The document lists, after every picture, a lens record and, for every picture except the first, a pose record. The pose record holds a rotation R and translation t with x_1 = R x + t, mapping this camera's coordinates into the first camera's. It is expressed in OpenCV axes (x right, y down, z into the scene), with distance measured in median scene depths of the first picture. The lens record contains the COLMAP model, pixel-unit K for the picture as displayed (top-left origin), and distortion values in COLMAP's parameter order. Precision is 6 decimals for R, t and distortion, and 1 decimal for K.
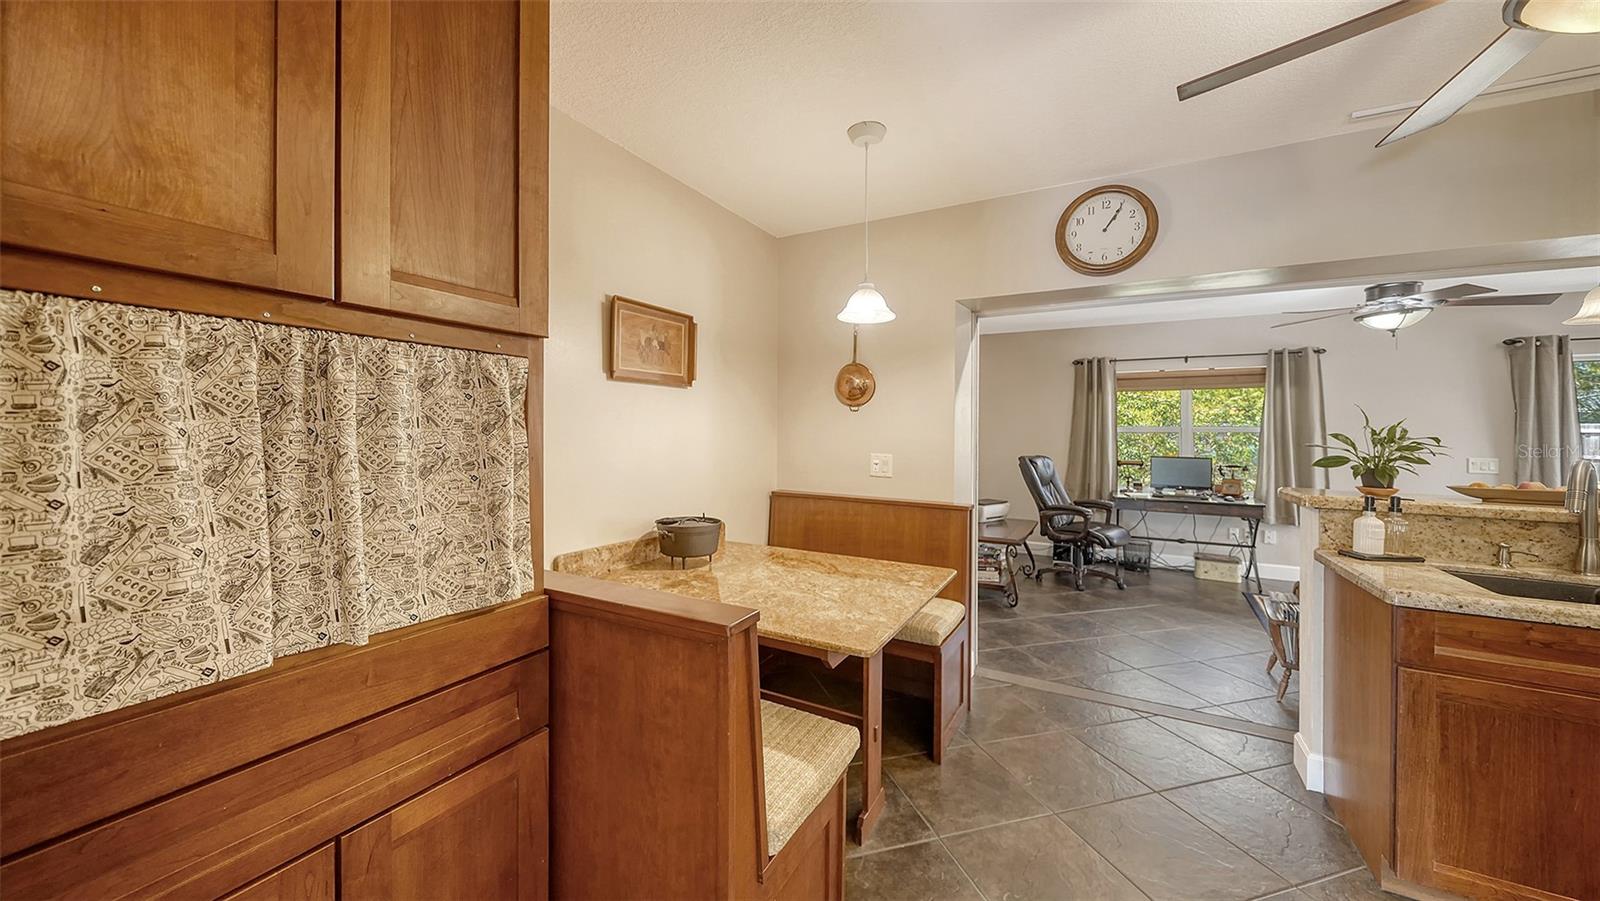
lens RADIAL K [[578.8, 0, 747.0], [0, 578.8, 425.0], [0, 0, 1]] dist [-0.009126, 0.000319]
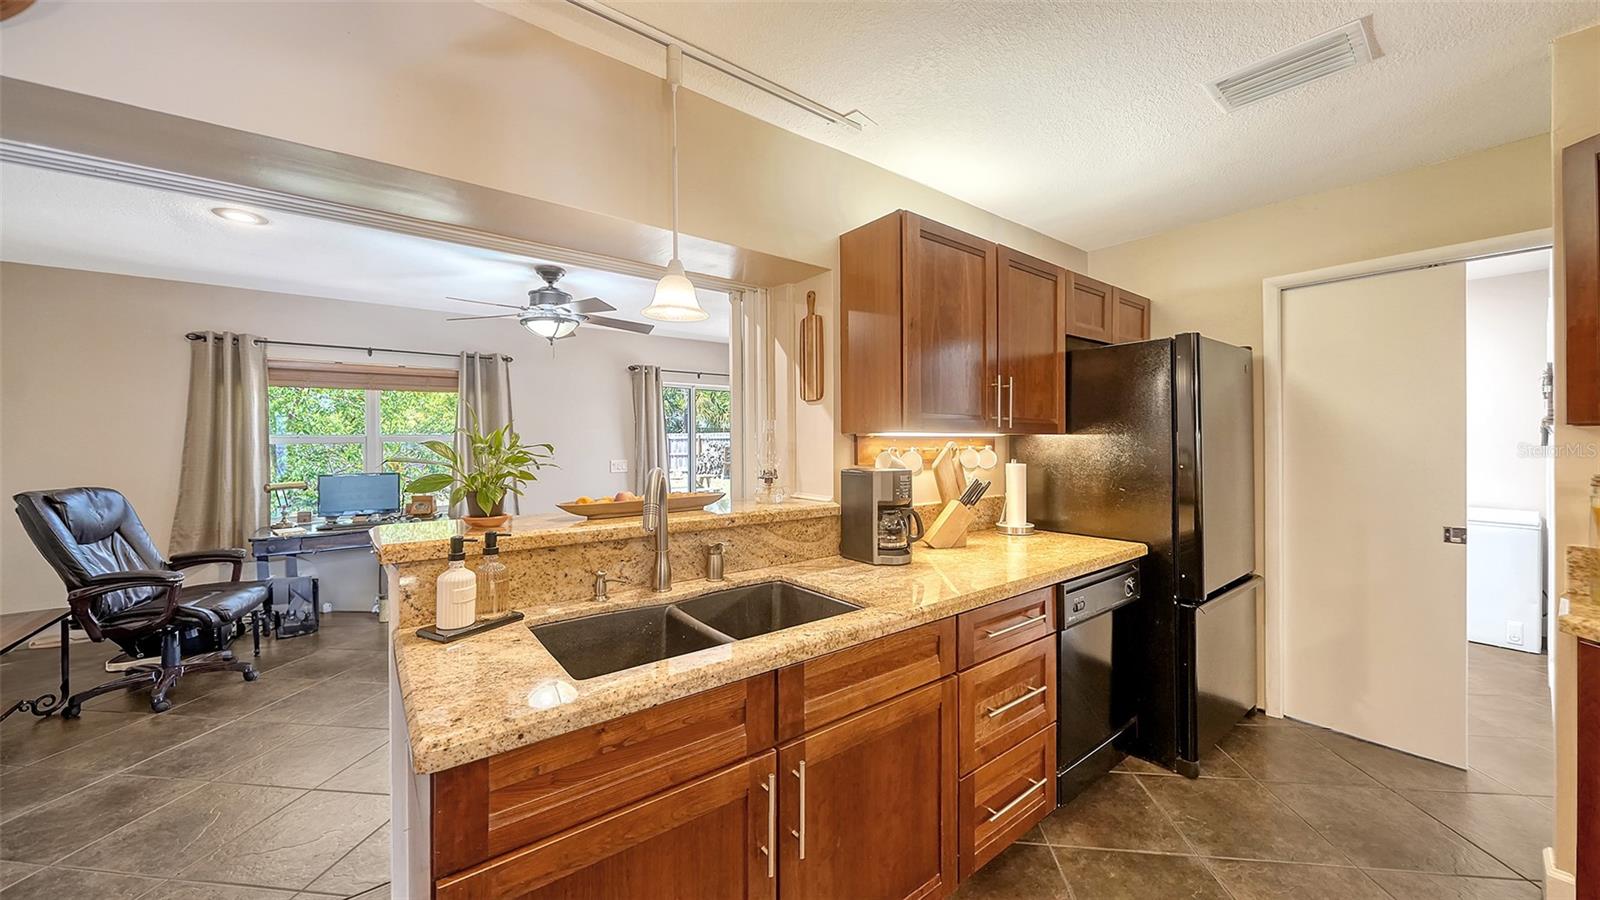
lens RADIAL K [[577.9, 0, 825.6], [0, 577.9, 436.2], [0, 0, 1]] dist [0.002409, -0.001714]
pose [[0.327795, -0.005411, 0.944733, 0.336859], [0.004056, 0.999982, 0.004320, 0.004764], [-0.944740, 0.002415, 0.327811, 0.217073]]
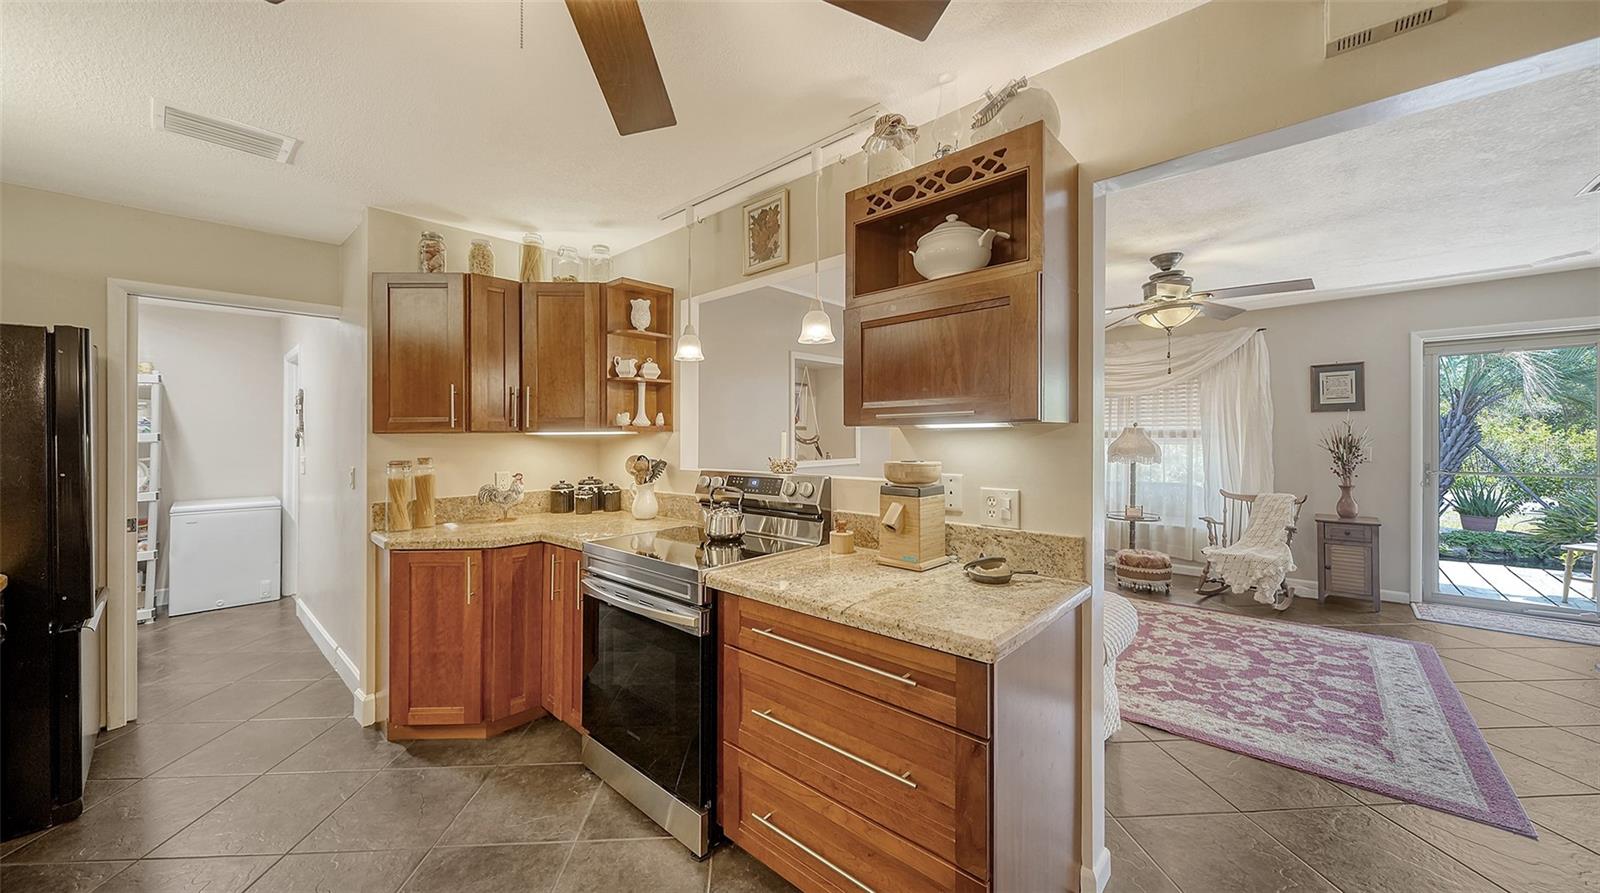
lens RADIAL K [[577.9, 0, 759.8], [0, 577.9, 433.9], [0, 0, 1]] dist [0.002409, -0.001714]
pose [[-0.977525, 0.000853, 0.210816, 0.279228], [-0.000784, 0.999970, -0.007683, 0.006389], [-0.210816, -0.007676, -0.977496, 0.456813]]
